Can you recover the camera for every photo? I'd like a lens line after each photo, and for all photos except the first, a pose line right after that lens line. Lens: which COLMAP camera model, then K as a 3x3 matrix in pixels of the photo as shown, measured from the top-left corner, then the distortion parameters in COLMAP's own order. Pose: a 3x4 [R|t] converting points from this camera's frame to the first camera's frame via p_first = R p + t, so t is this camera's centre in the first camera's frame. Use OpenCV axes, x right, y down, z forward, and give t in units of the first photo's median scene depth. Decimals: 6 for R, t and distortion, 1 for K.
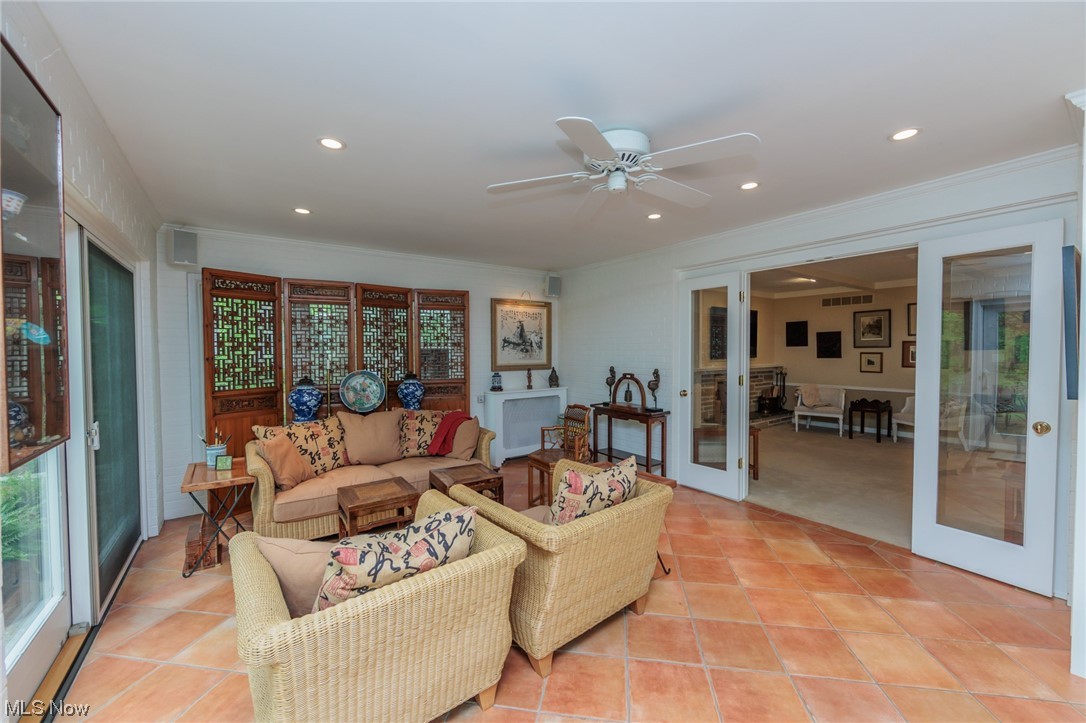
lens RADIAL K [[428.5, 0, 543.0], [0, 428.5, 361.5], [0, 0, 1]] dist [-0.000278, 0.000074]
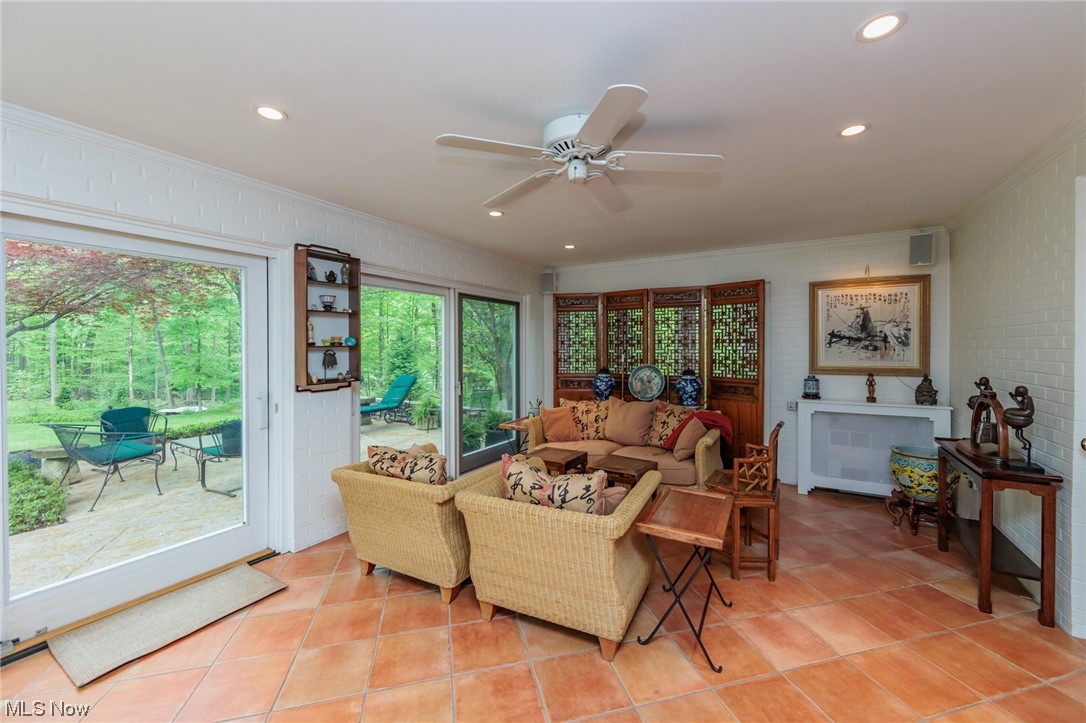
lens RADIAL K [[426.5, 0, 549.4], [0, 426.5, 351.6], [0, 0, 1]] dist [-0.000104, 0.000294]
pose [[0.405430, 0.014176, -0.914016, 0.421454], [-0.025444, 0.999667, 0.004218, -0.009518], [0.913772, 0.021546, 0.405656, 0.240808]]
